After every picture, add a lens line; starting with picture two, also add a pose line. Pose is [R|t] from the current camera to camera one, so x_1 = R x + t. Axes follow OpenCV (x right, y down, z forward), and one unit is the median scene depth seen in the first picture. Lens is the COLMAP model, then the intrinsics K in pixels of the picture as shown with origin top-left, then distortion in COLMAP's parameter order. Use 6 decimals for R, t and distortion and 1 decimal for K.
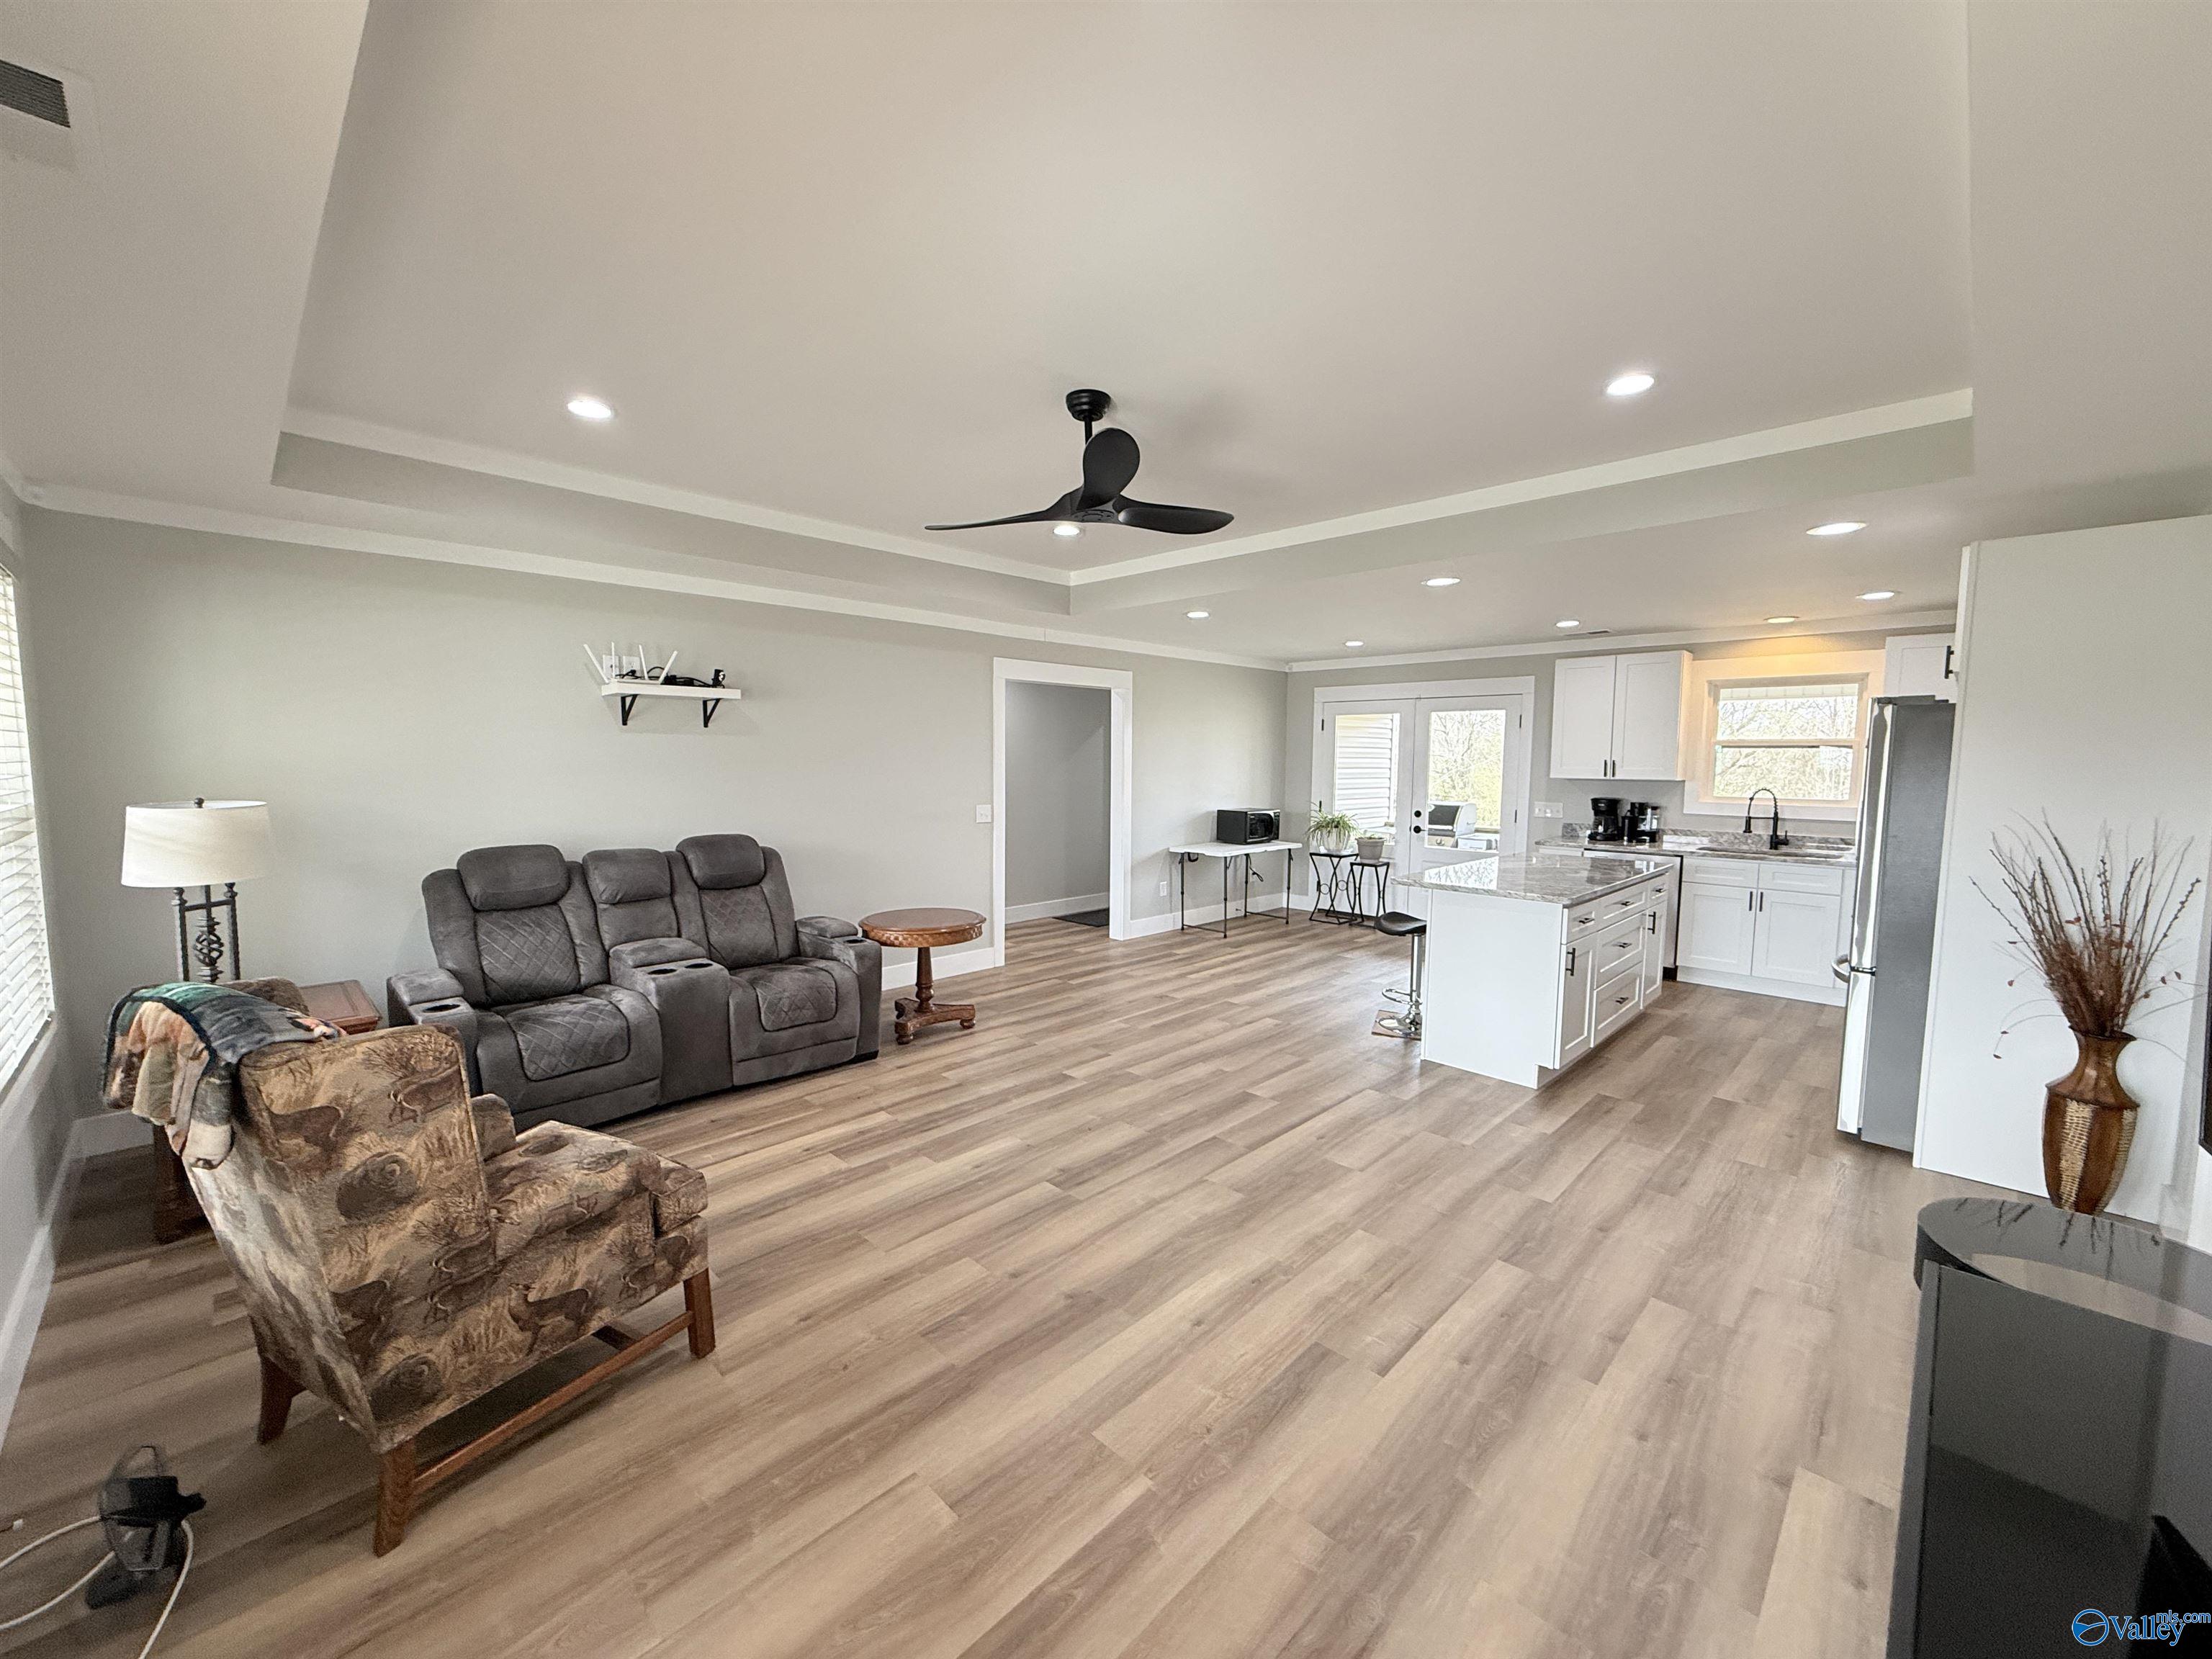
lens RADIAL K [[877.8, 0, 1099.3], [0, 877.8, 837.7], [0, 0, 1]] dist [0.001094, 0.000060]
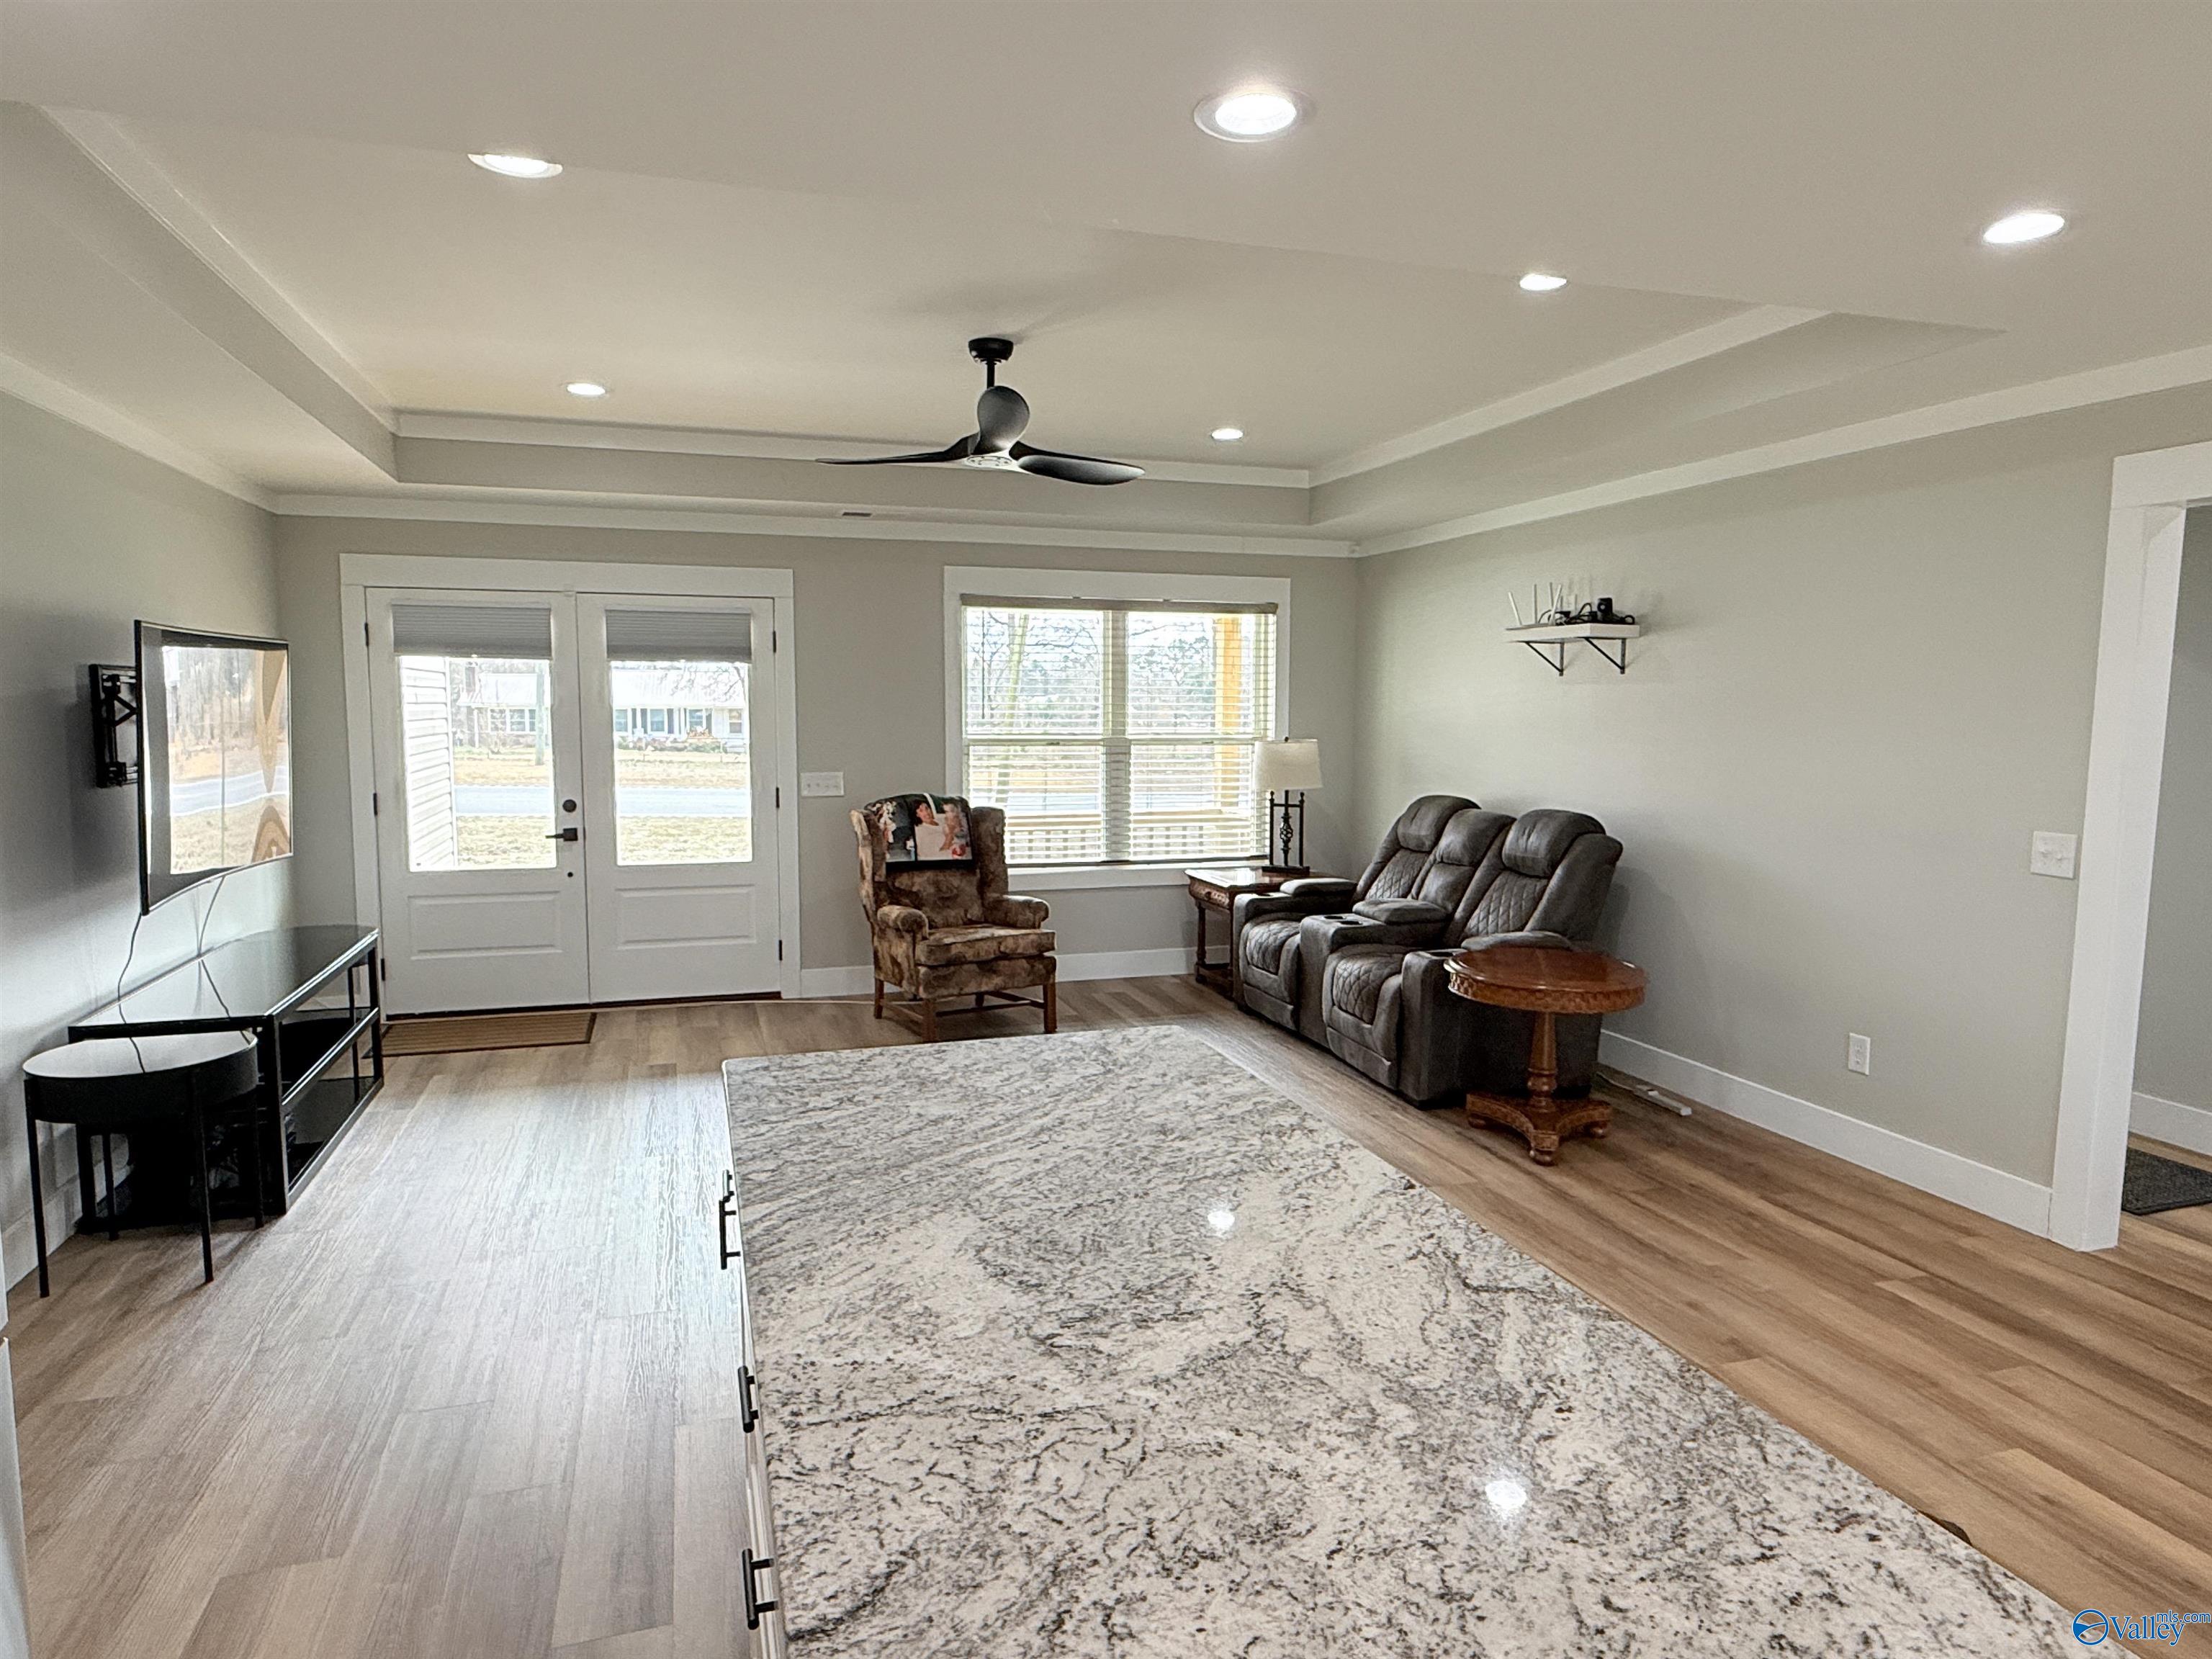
lens RADIAL K [[1341.1, 0, 1111.7], [0, 1341.1, 838.6], [0, 0, 1]] dist [0.004471, 0.003083]
pose [[-0.461524, 0.081083, -0.883414, 0.722154], [-0.088345, 0.986663, 0.136714, -0.094354], [0.882718, 0.141143, -0.448206, 1.036733]]
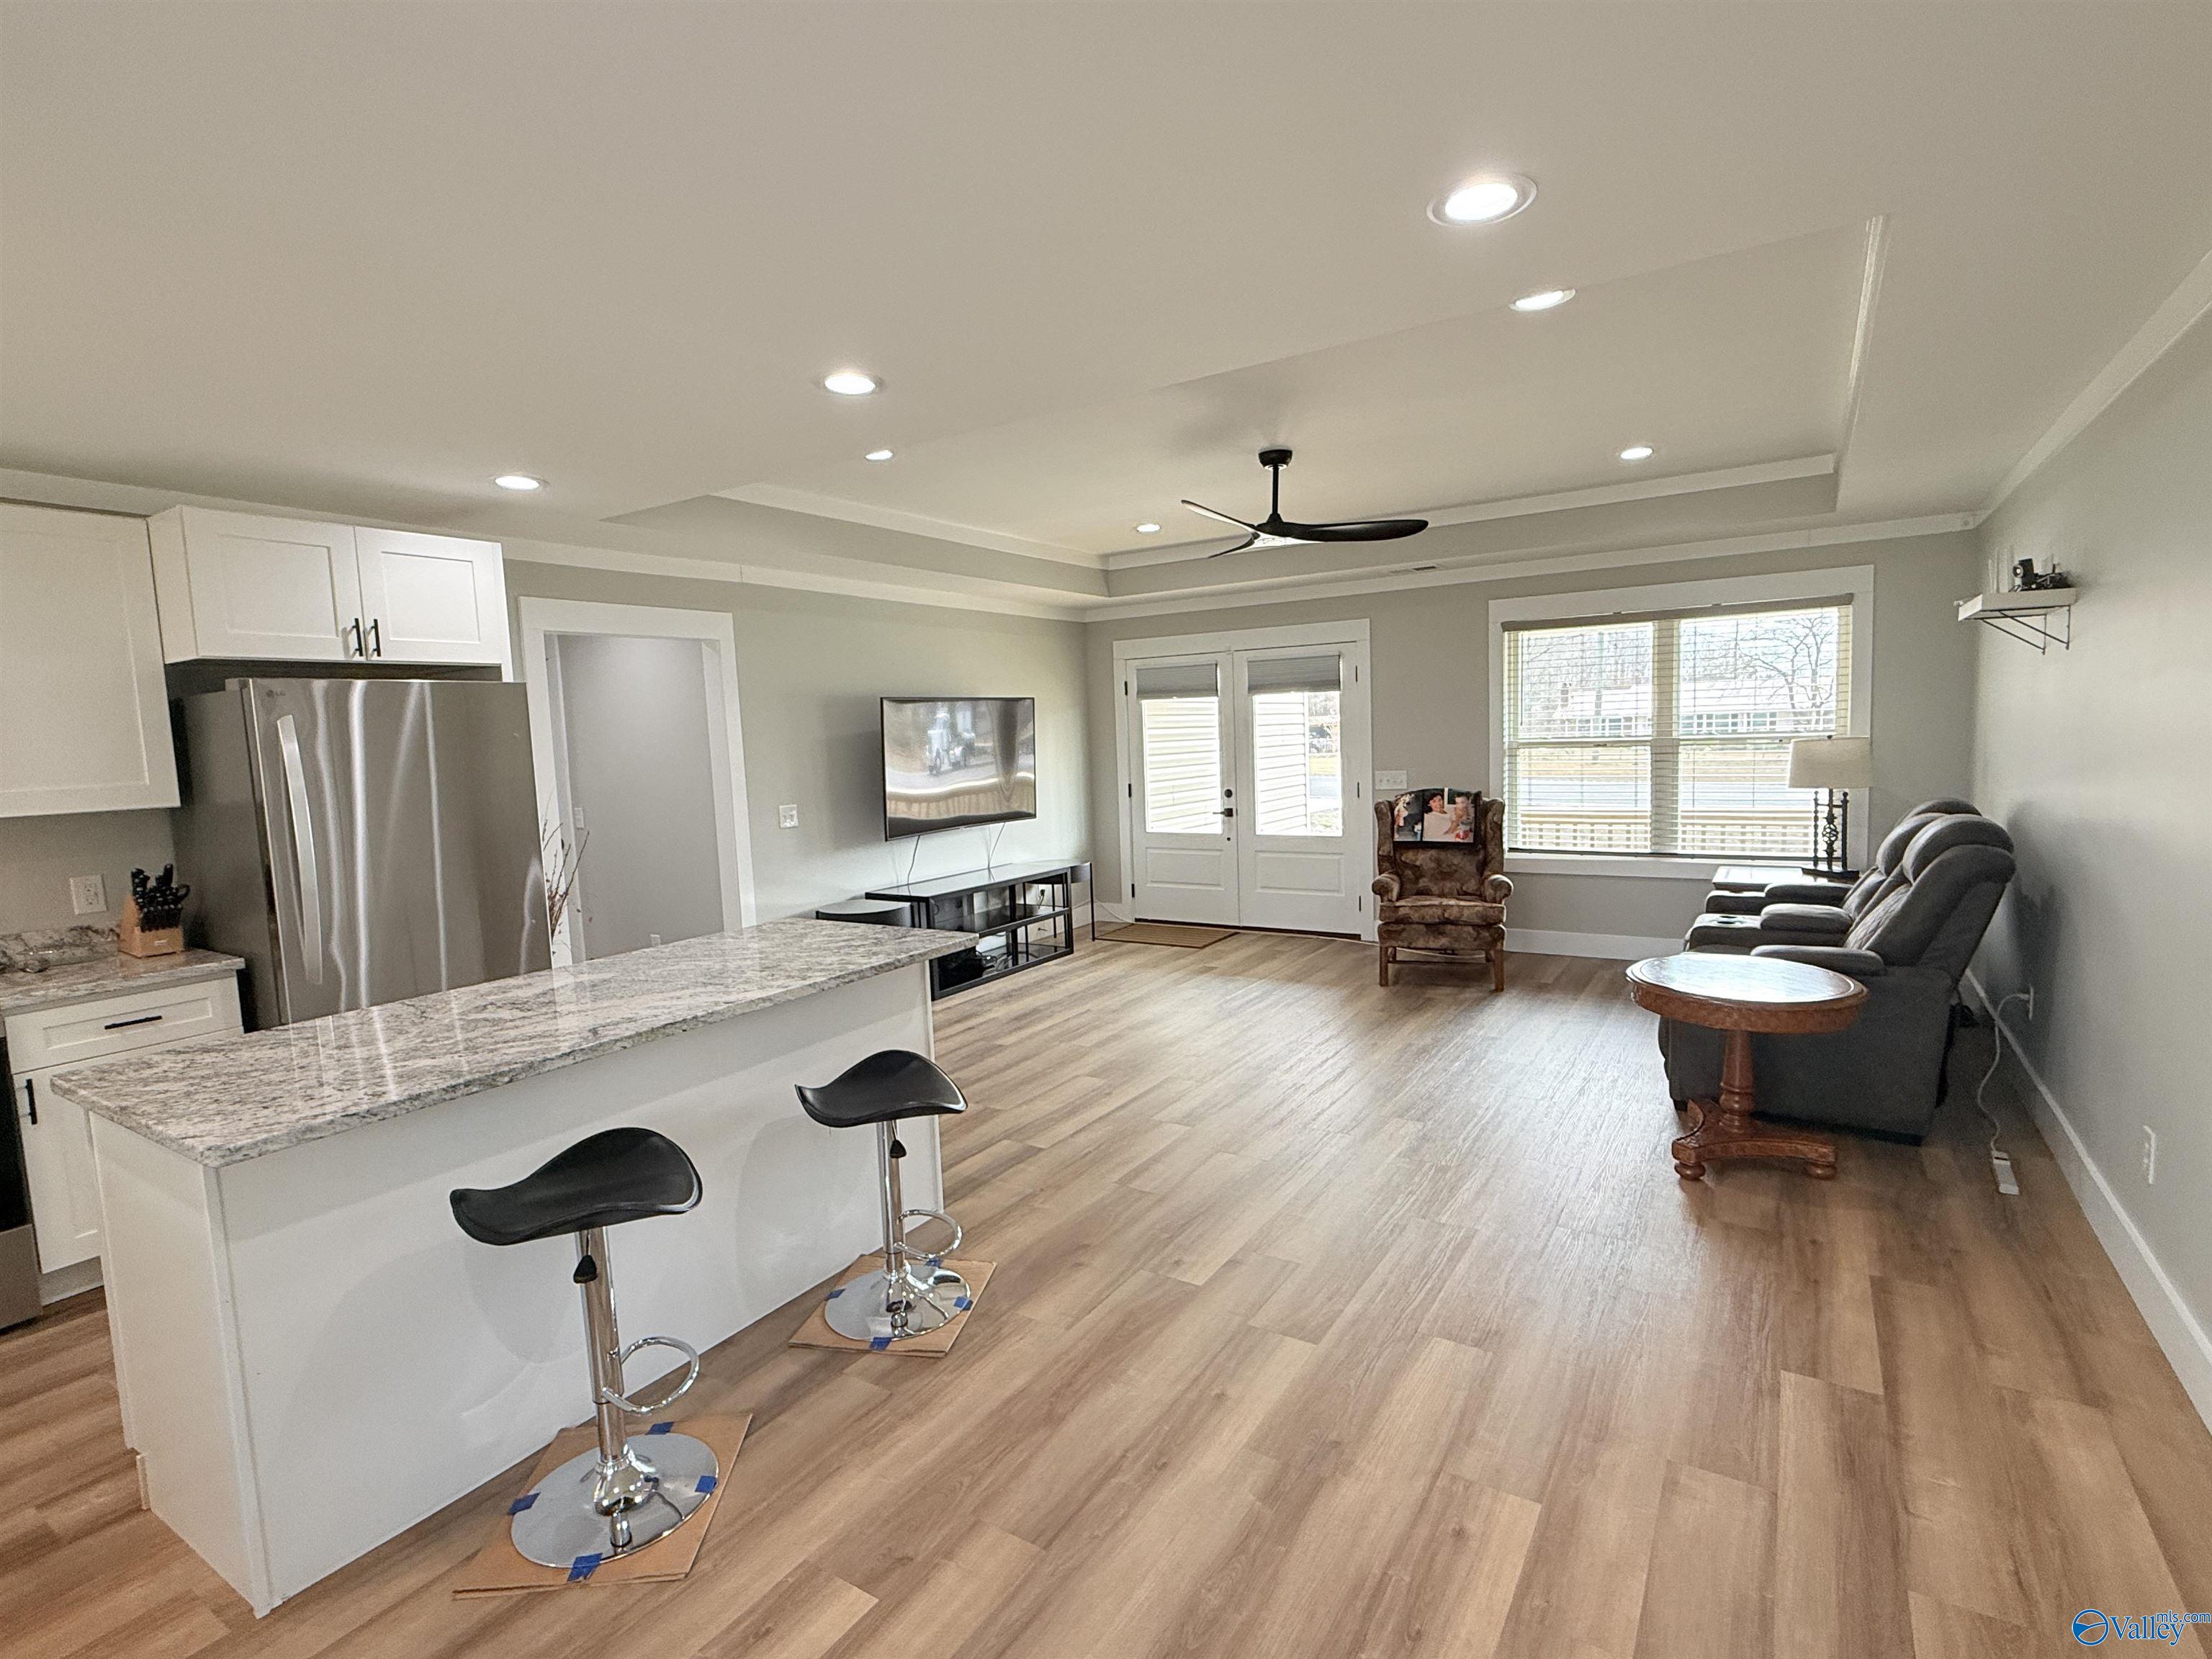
lens RADIAL K [[1078.7, 0, 1108.9], [0, 1078.7, 820.1], [0, 0, 1]] dist [-0.002432, -0.000521]
pose [[-0.977340, 0.046202, -0.206571, 0.332823], [0.011054, 0.985697, 0.168164, -0.127441], [0.211386, 0.162069, -0.963872, 1.447136]]
